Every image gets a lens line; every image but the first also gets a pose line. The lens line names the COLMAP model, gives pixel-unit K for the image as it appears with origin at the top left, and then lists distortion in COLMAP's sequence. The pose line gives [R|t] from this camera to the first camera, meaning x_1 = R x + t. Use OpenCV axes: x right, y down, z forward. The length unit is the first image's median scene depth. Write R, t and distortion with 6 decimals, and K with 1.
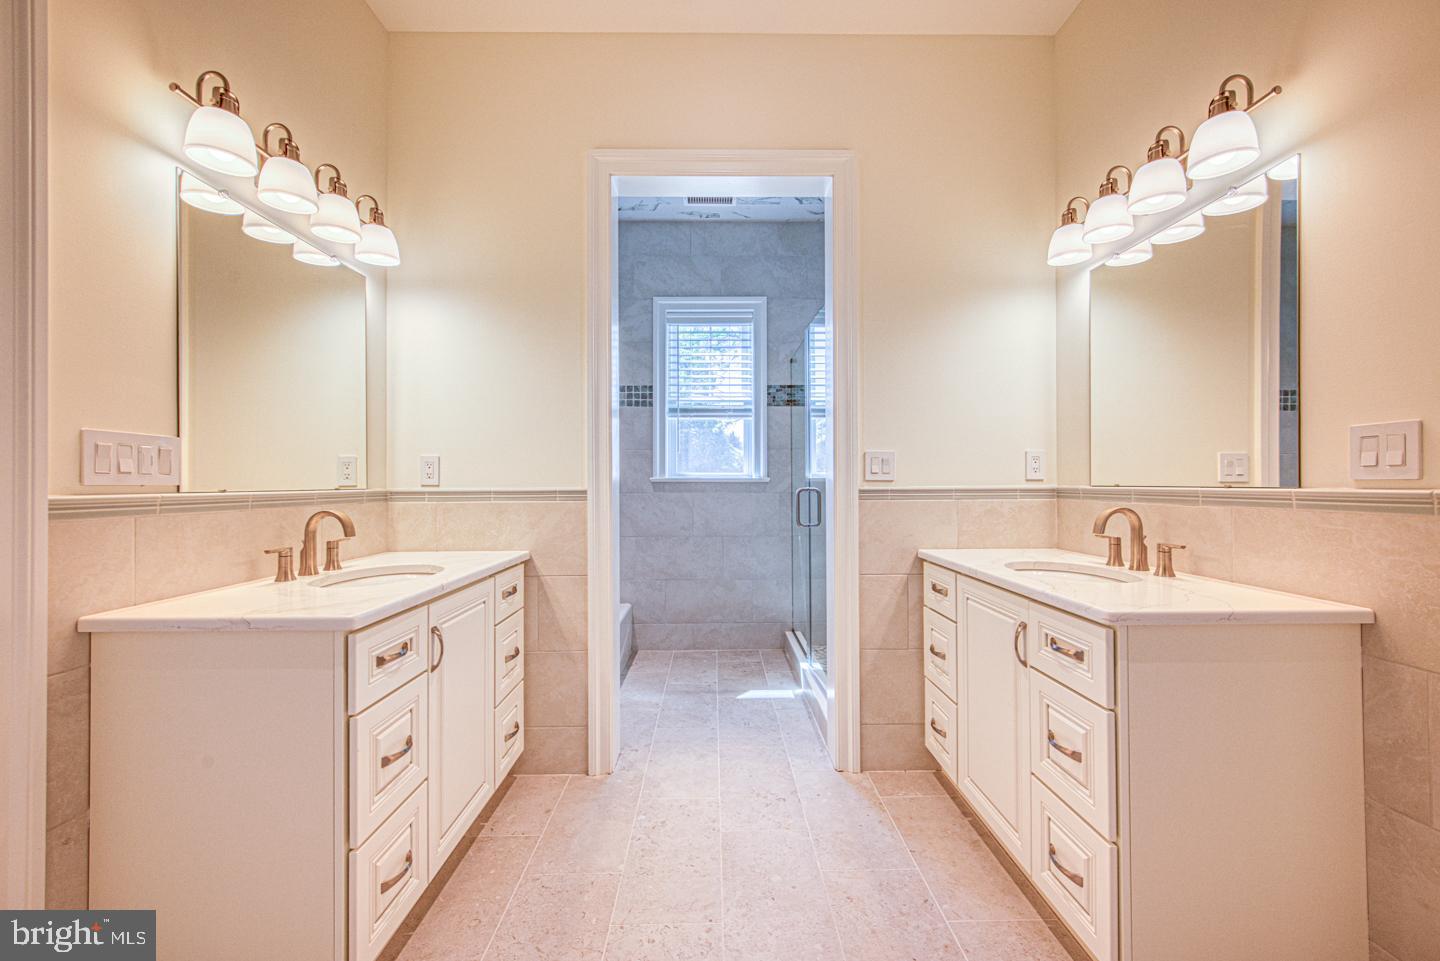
lens RADIAL K [[554.3, 0, 724.0], [0, 554.3, 479.6], [0, 0, 1]] dist [0.005158, -0.002222]
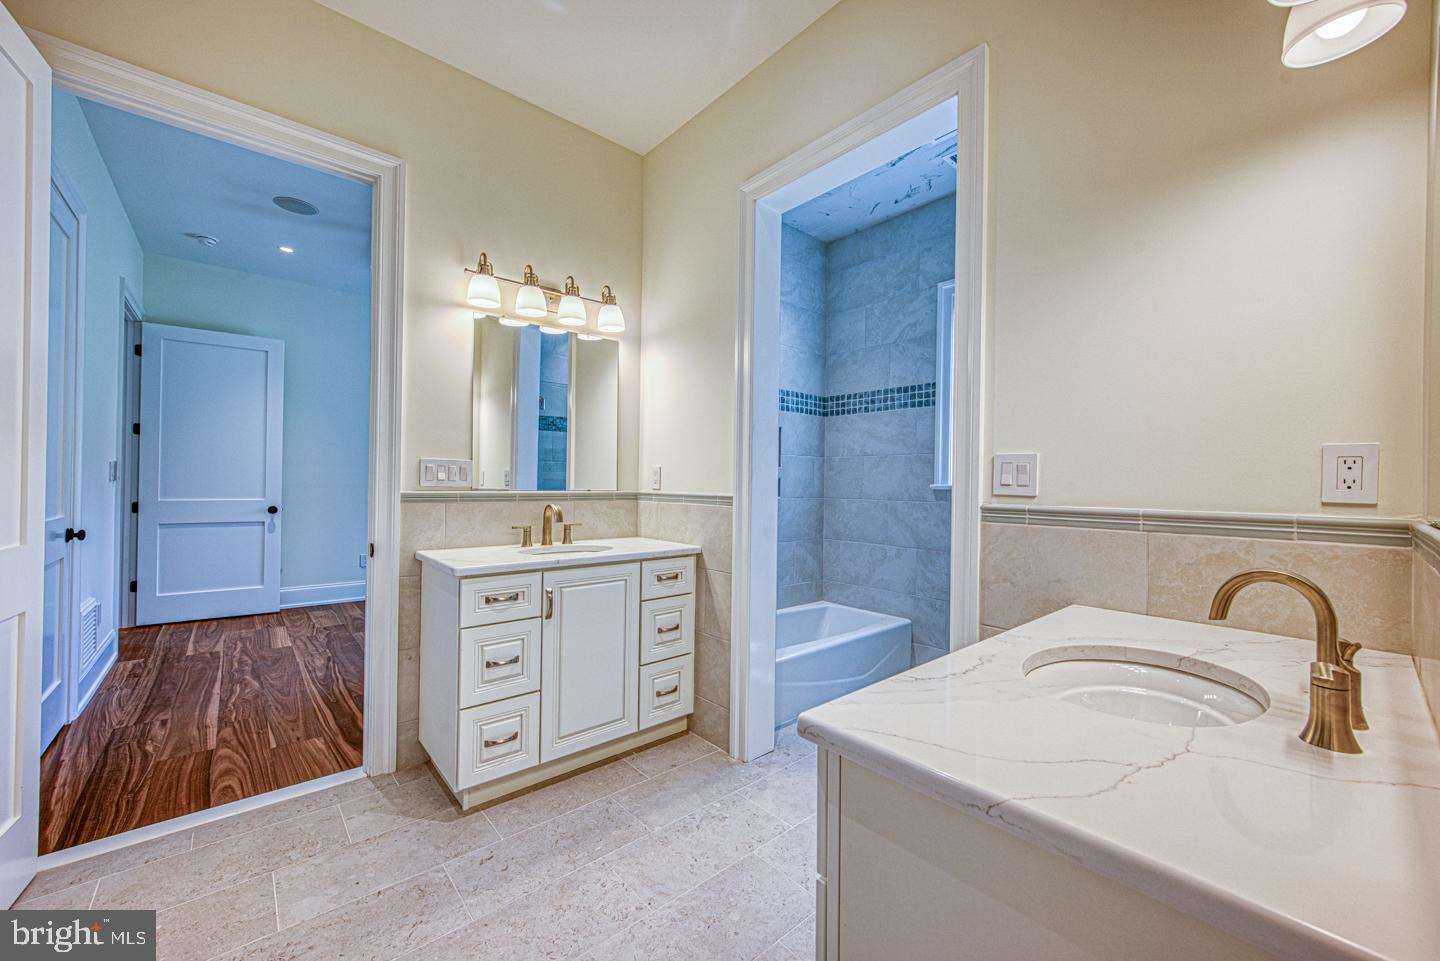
lens RADIAL K [[554.3, 0, 724.0], [0, 554.3, 479.6], [0, 0, 1]] dist [0.005158, -0.002222]
pose [[0.654087, 0.008522, -0.756371, 0.572496], [-0.011652, 0.999931, 0.001190, -0.015366], [0.756330, 0.008035, 0.654141, 0.266145]]
